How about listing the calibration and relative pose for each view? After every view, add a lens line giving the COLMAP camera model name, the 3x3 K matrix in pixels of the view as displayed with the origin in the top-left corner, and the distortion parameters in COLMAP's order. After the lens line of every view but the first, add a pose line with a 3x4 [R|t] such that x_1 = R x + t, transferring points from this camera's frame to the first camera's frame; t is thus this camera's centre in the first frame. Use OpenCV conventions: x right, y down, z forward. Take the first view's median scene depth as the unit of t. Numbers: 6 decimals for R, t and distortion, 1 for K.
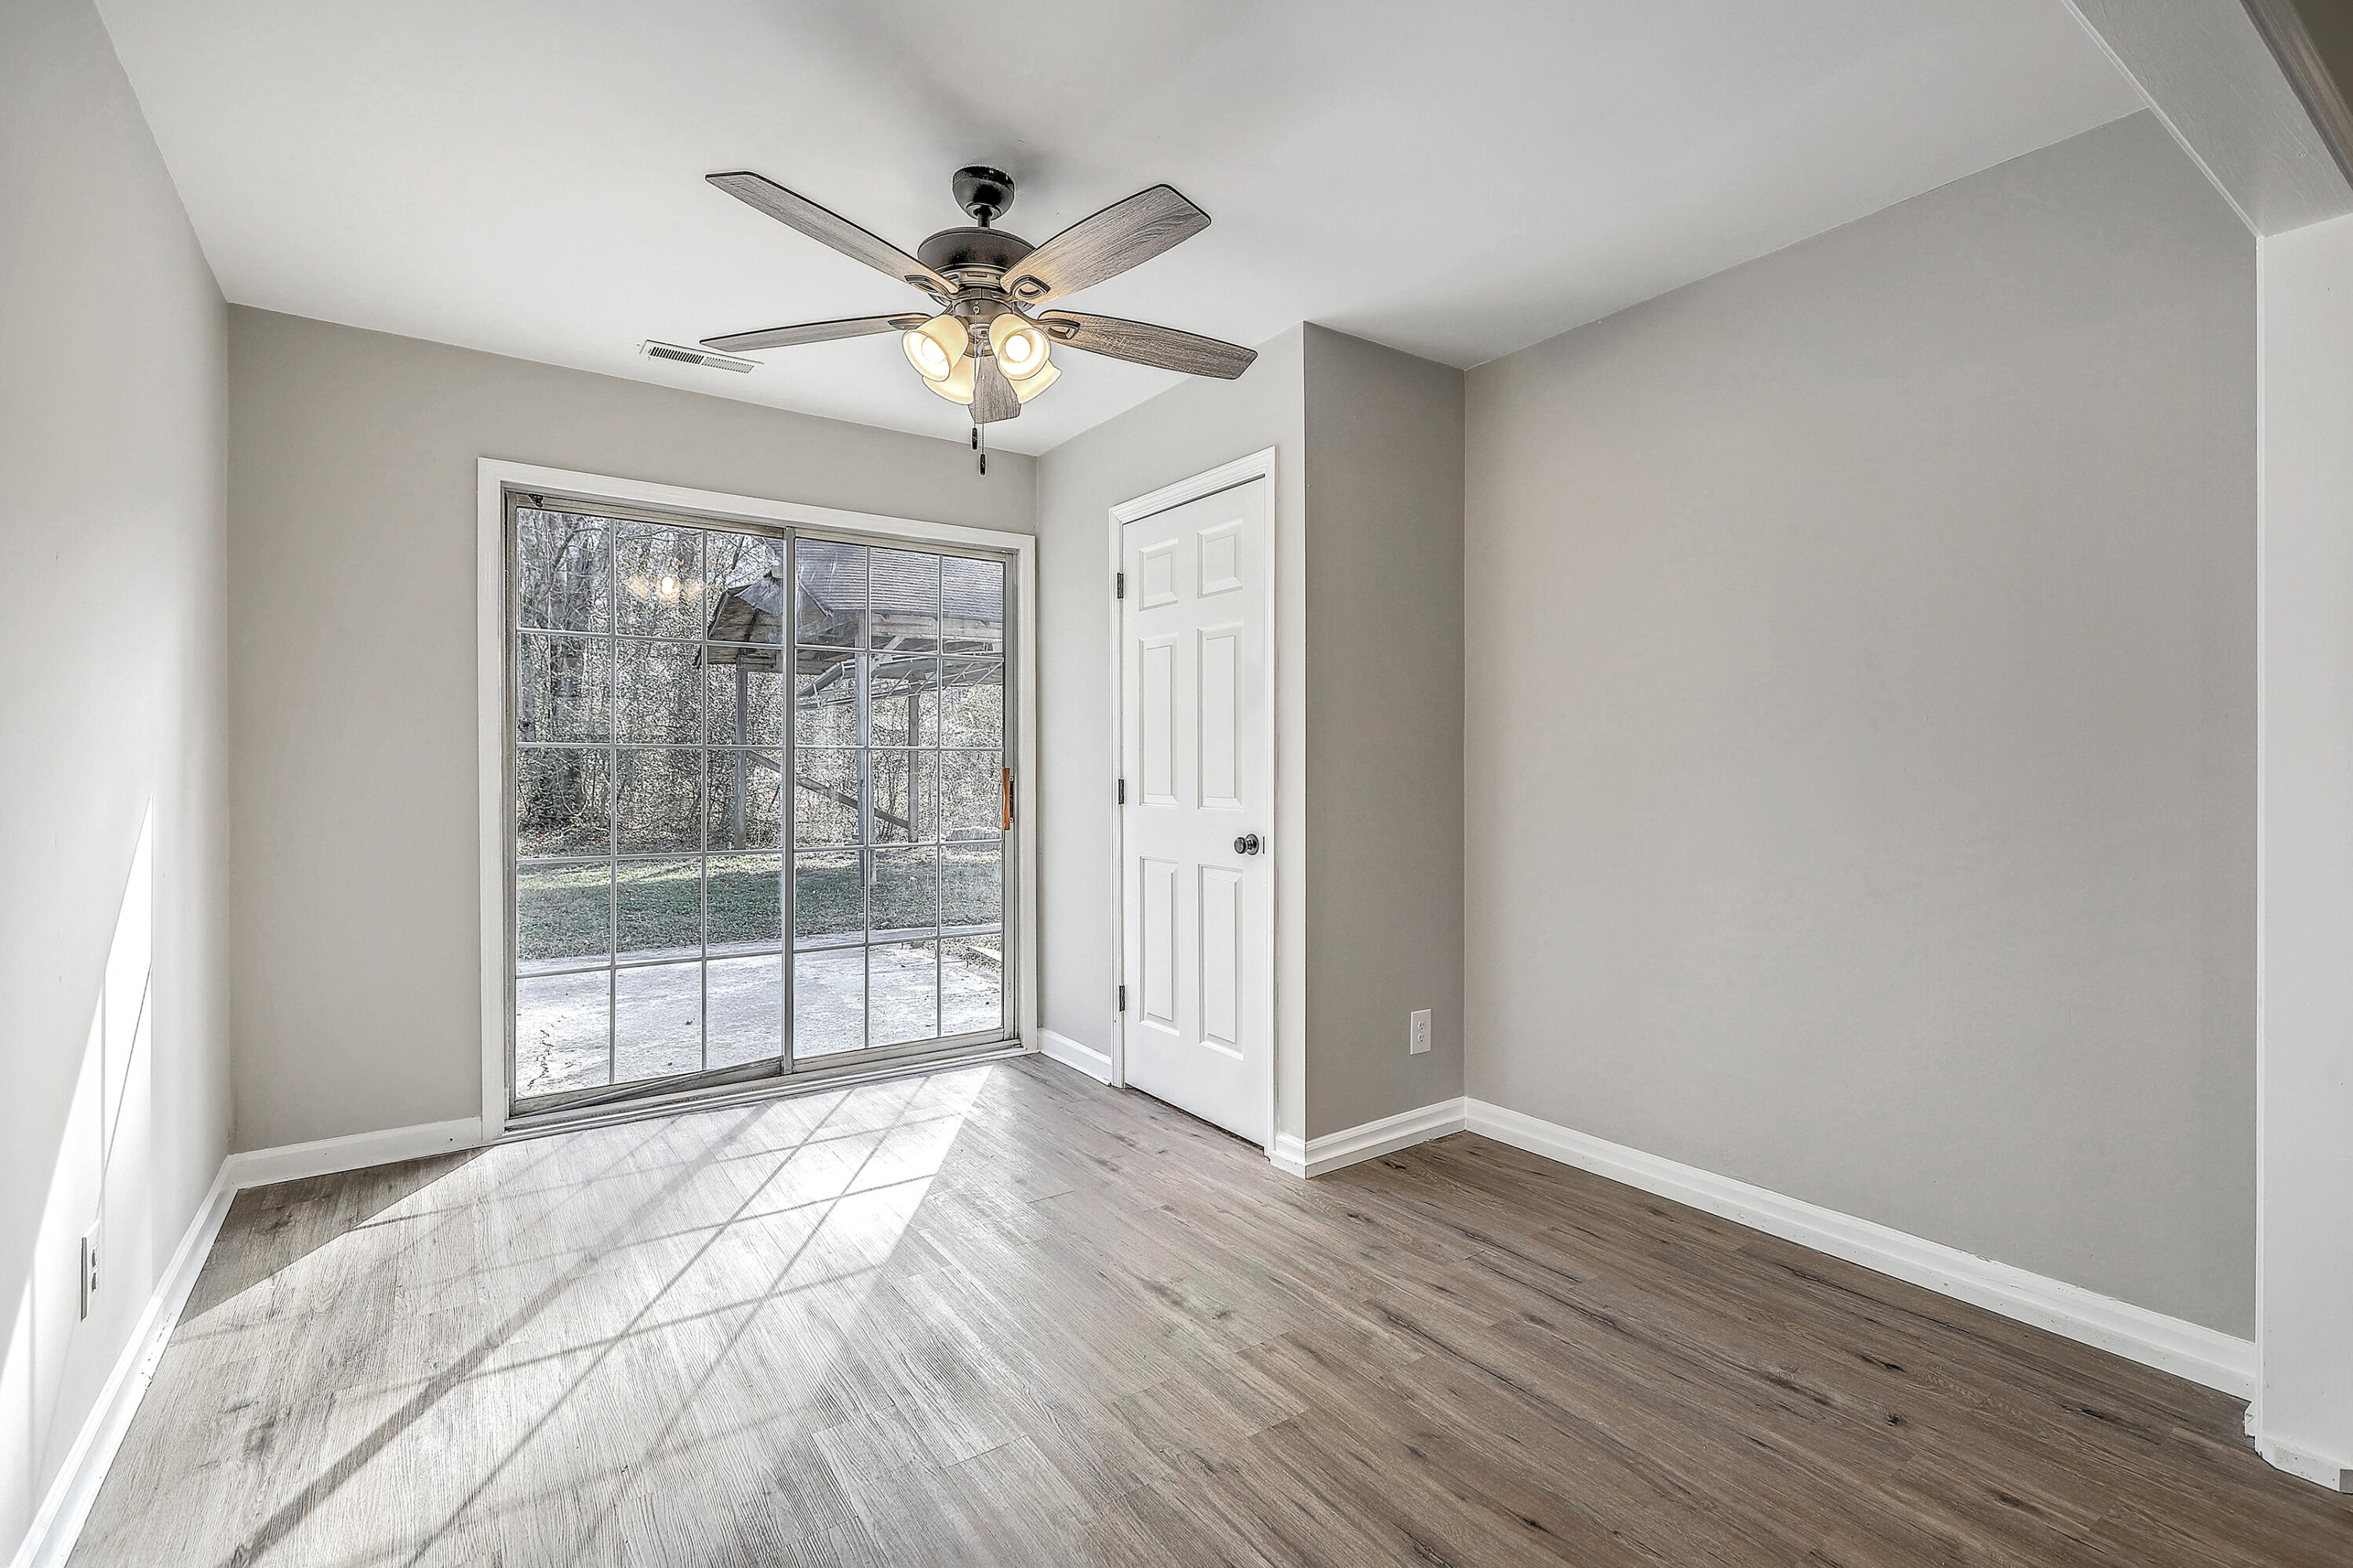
lens RADIAL K [[1067.0, 0, 1163.1], [0, 1067.0, 767.2], [0, 0, 1]] dist [-0.000899, -0.000216]
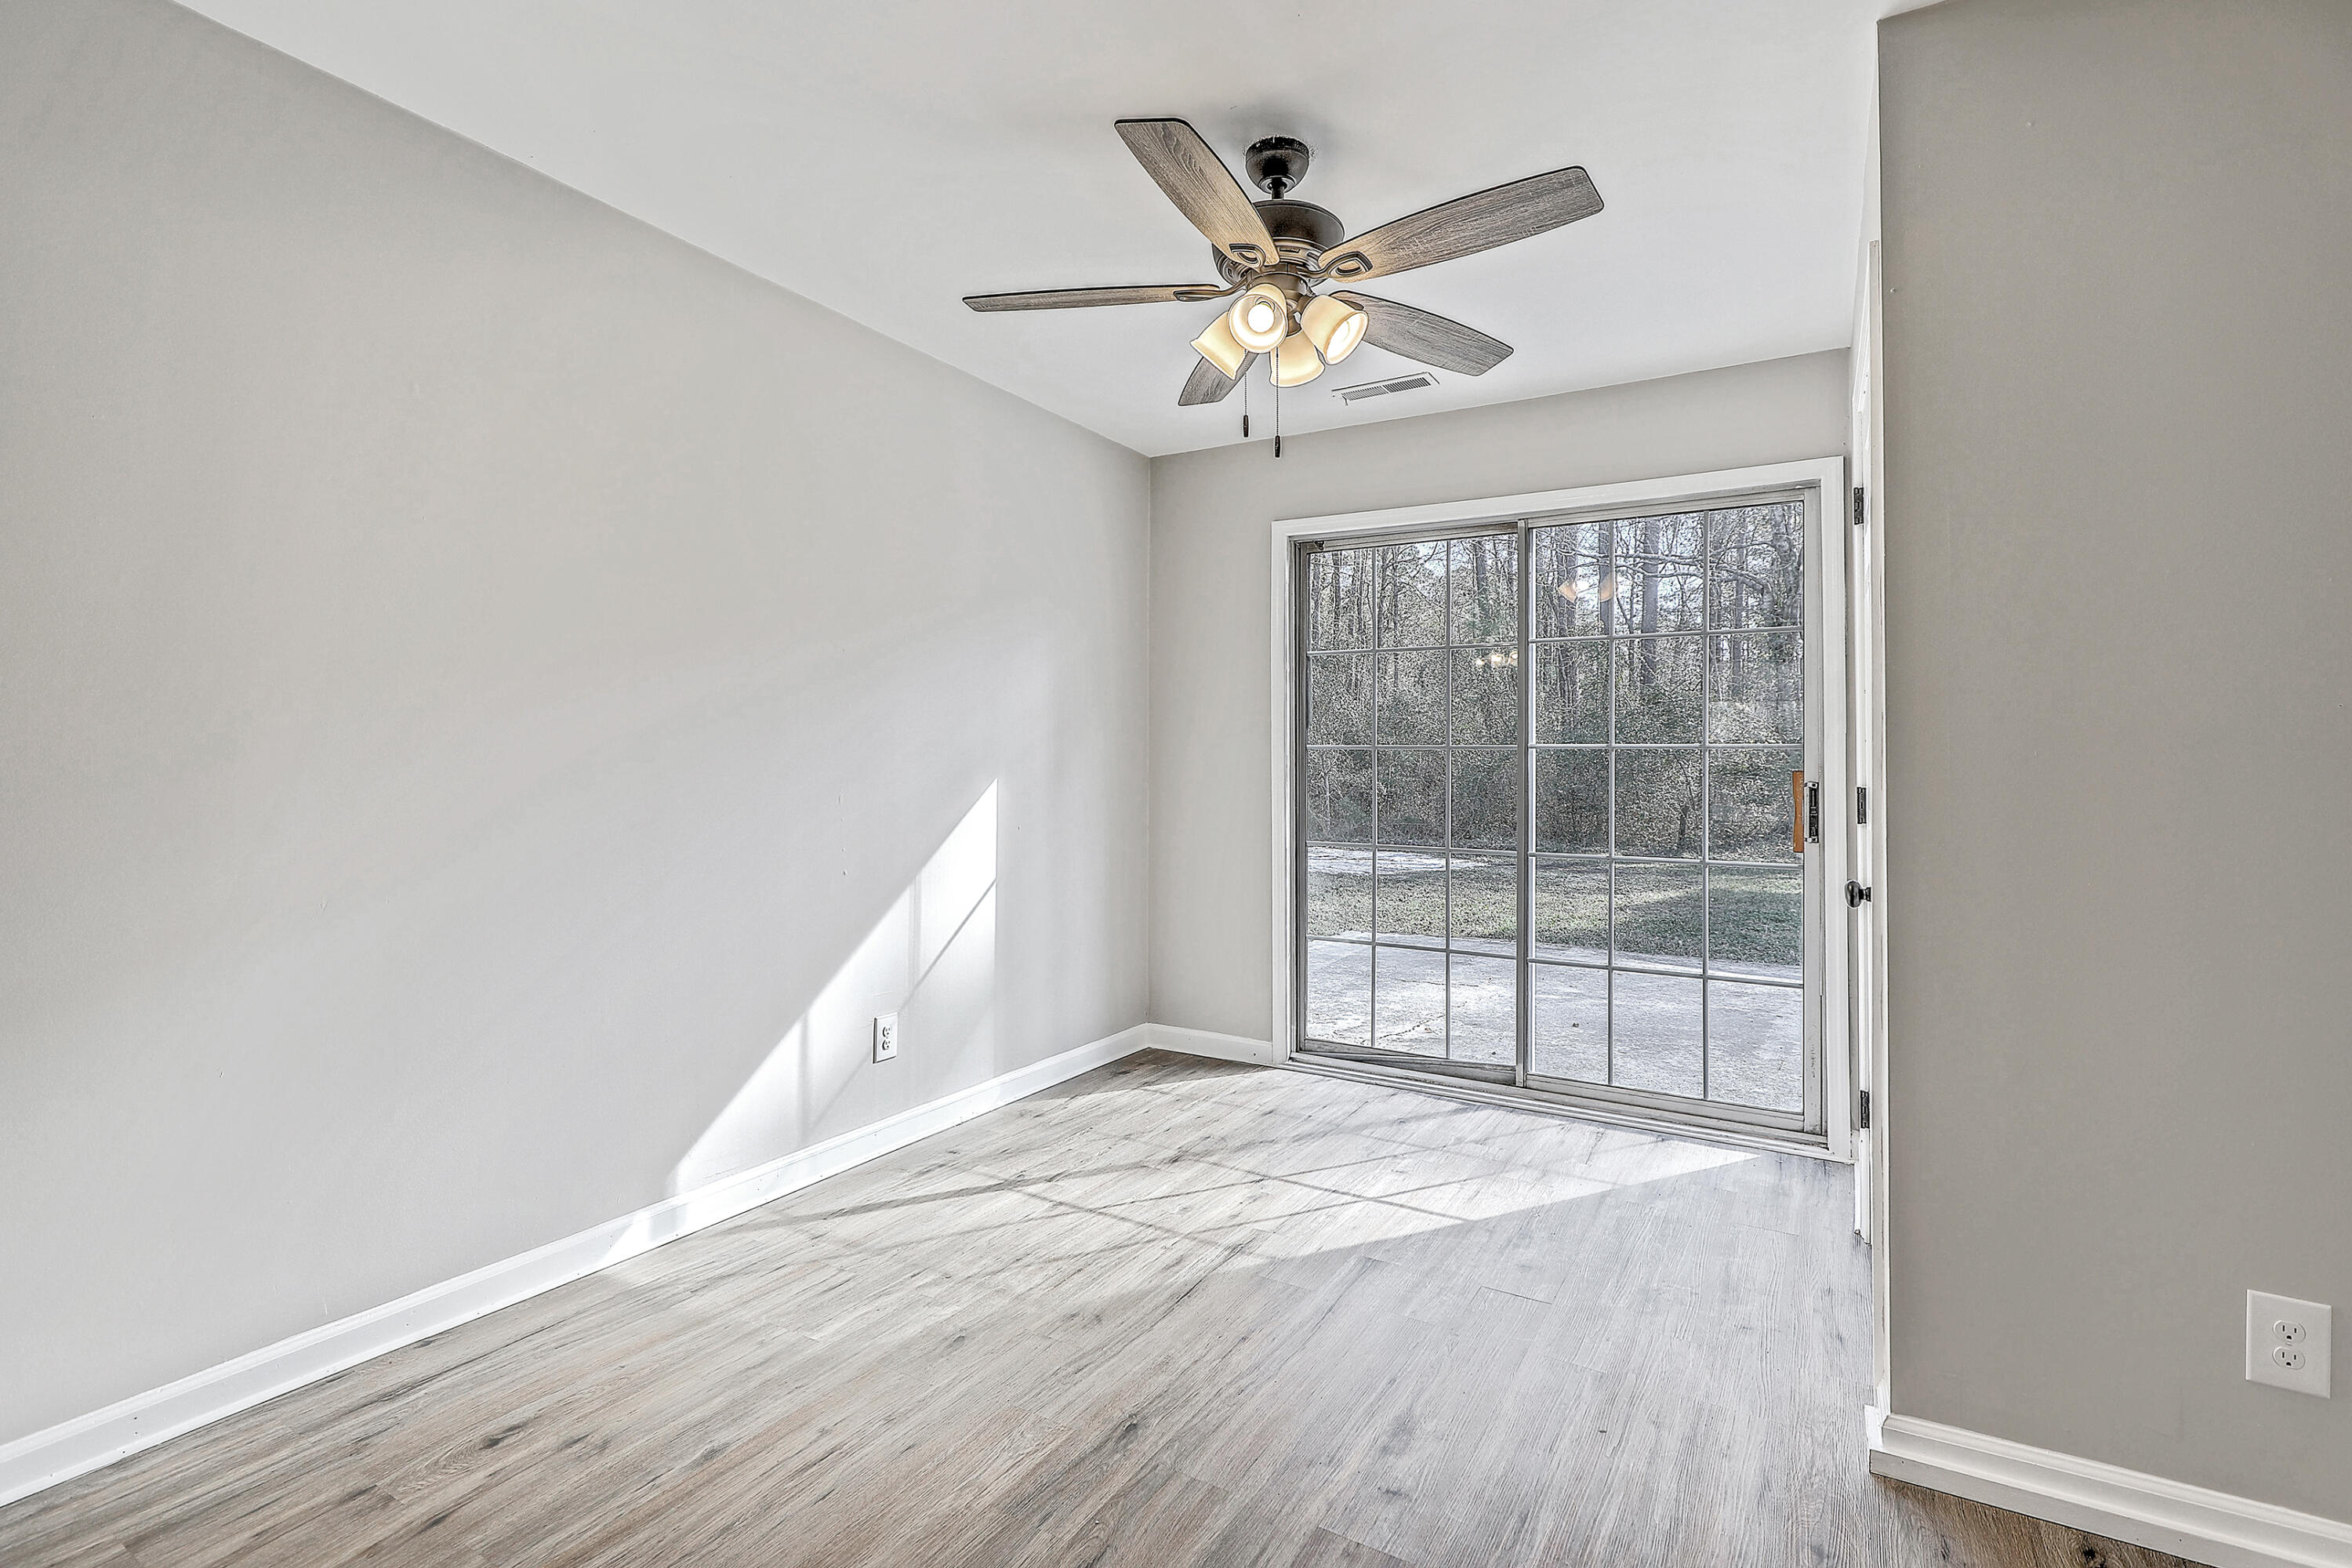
lens RADIAL K [[1066.5, 0, 1187.2], [0, 1066.5, 747.3], [0, 0, 1]] dist [-0.000899, -0.000216]
pose [[0.420476, -0.012960, -0.907211, 0.567677], [-0.009056, 0.999788, -0.018479, 0.003931], [0.907259, 0.015986, 0.420269, 0.455125]]
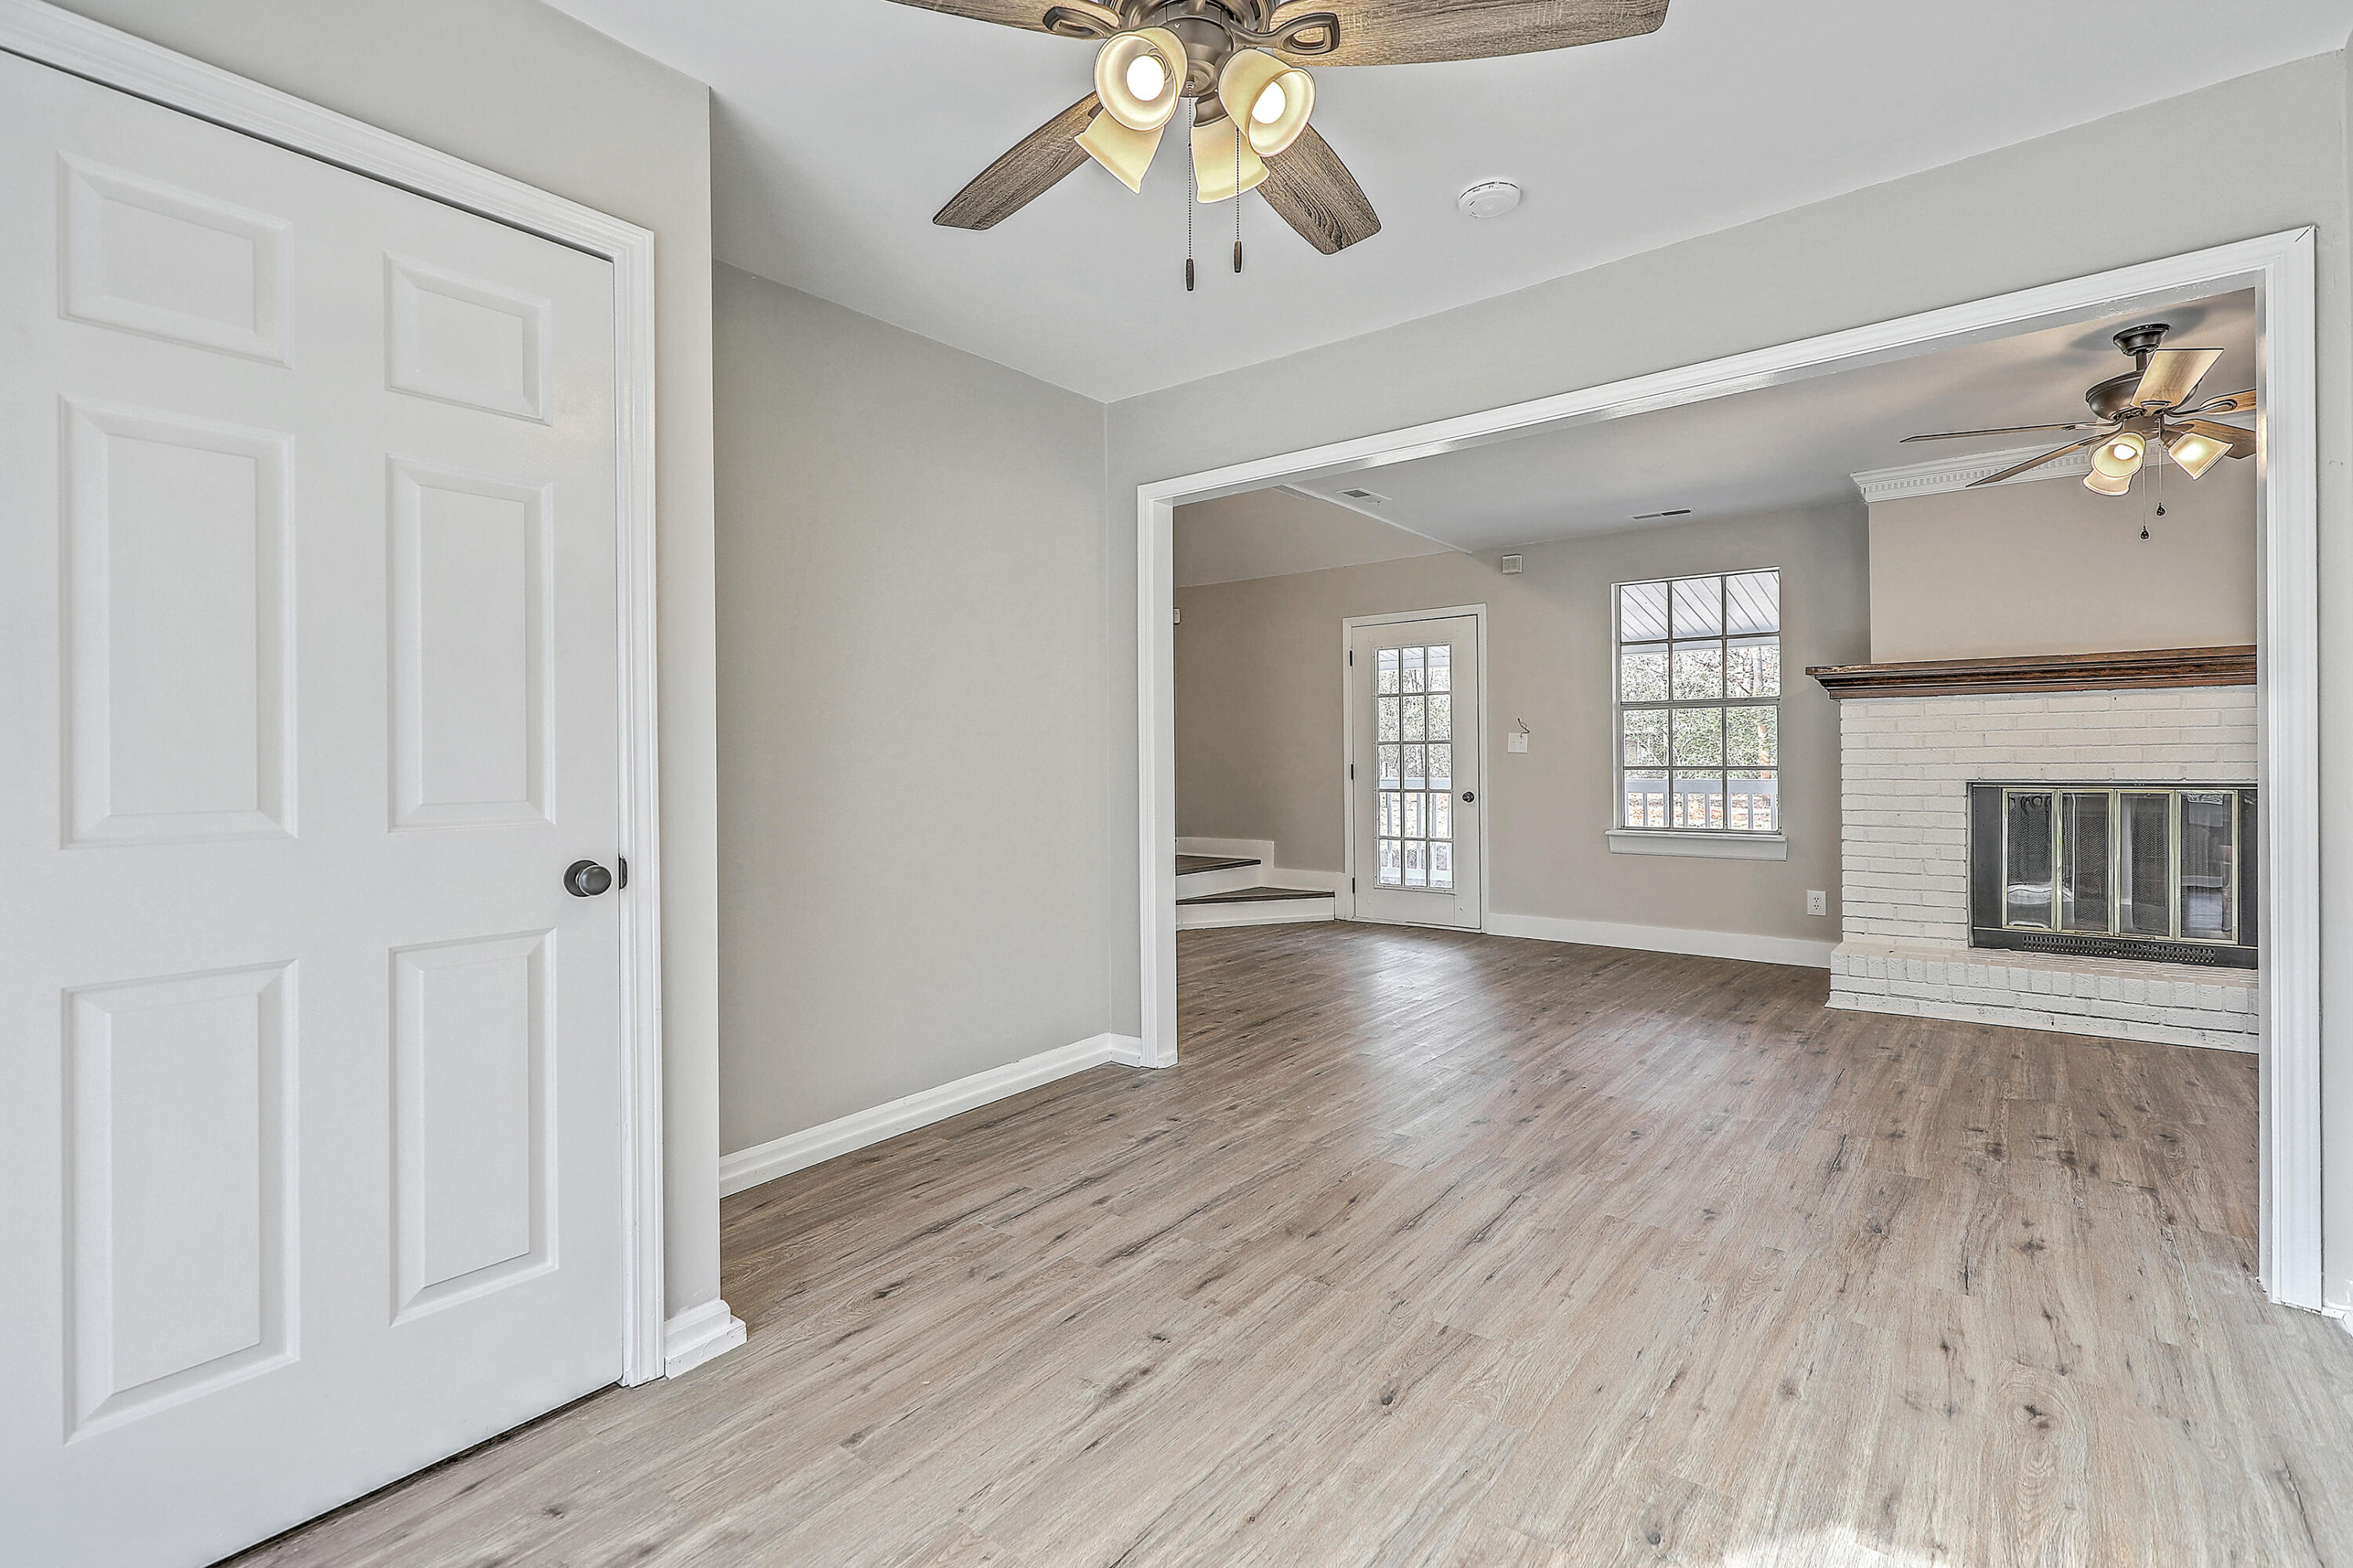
lens RADIAL K [[1067.0, 0, 1204.4], [0, 1067.0, 762.1], [0, 0, 1]] dist [-0.000899, -0.000216]
pose [[-0.312393, 0.001883, 0.949951, -0.686989], [0.018005, 0.999830, 0.003939, 0.015251], [-0.949782, 0.018334, -0.312373, 1.033738]]
